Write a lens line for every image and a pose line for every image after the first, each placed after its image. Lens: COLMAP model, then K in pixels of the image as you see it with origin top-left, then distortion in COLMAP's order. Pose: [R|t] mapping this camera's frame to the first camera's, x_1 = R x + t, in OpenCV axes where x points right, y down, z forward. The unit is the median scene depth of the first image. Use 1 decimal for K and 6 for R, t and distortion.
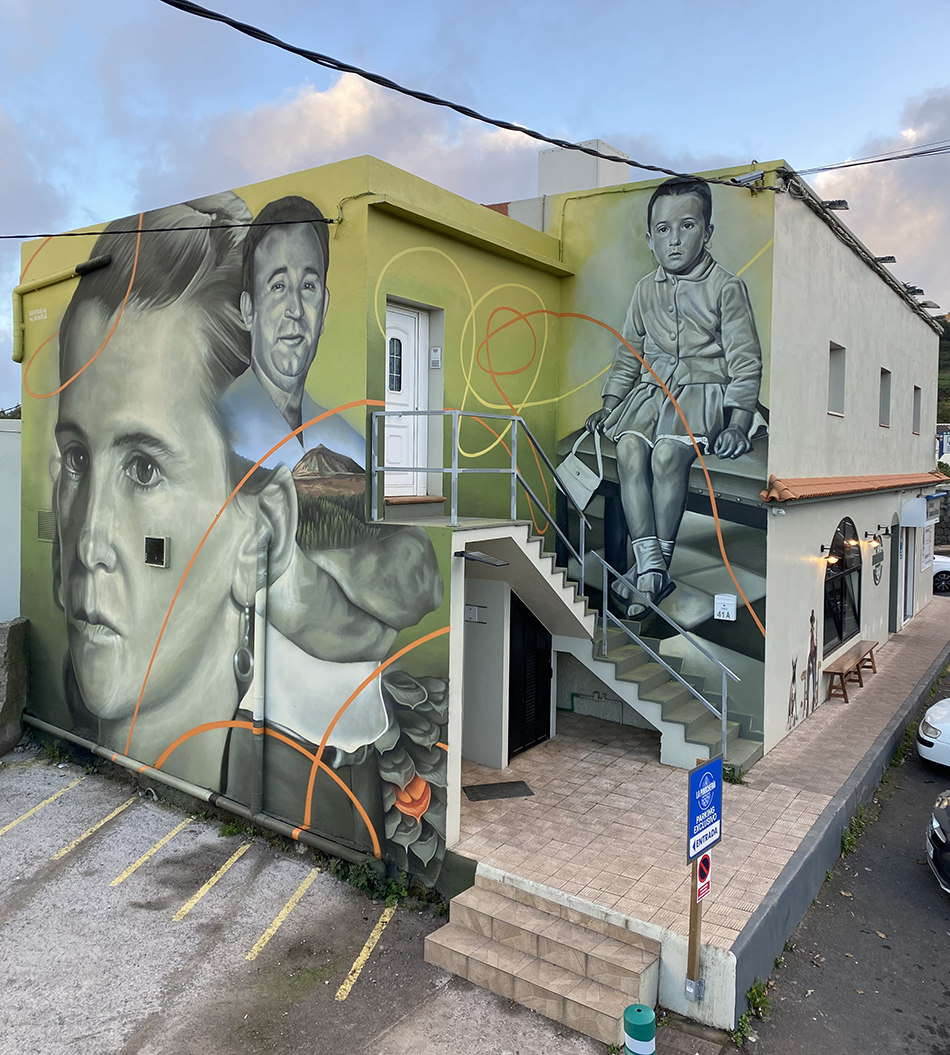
lens RADIAL K [[946.5, 0, 475.7], [0, 946.5, 526.0], [0, 0, 1]] dist [0.042903, -0.020777]
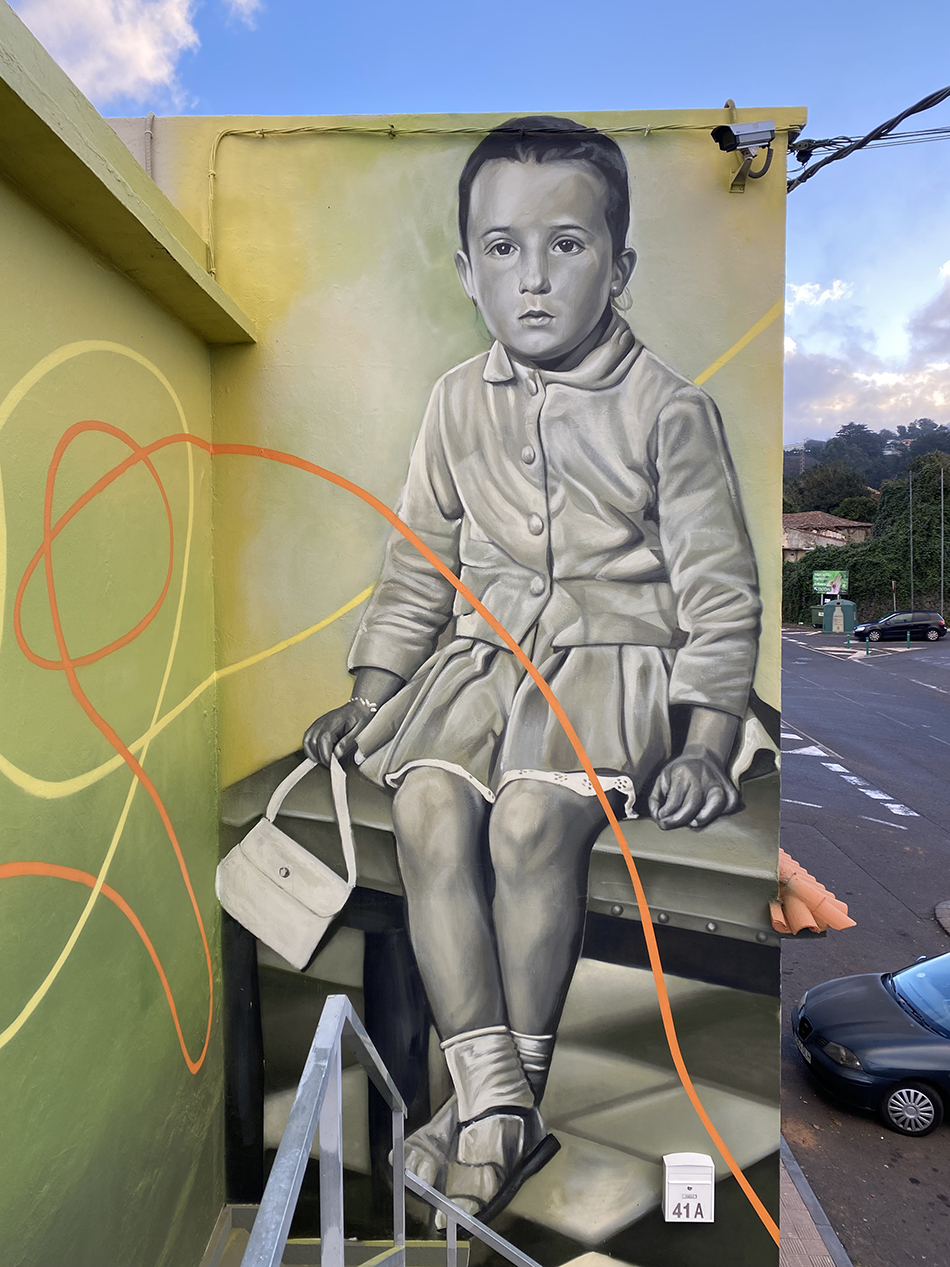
lens RADIAL K [[955.9, 0, 449.1], [0, 955.9, 628.9], [0, 0, 1]] dist [0.066013, -0.062376]
pose [[0.859668, -0.043938, 0.508961, -0.027662], [0.048783, 0.998802, 0.003828, -0.159938], [-0.508519, 0.021538, 0.860781, 0.678276]]
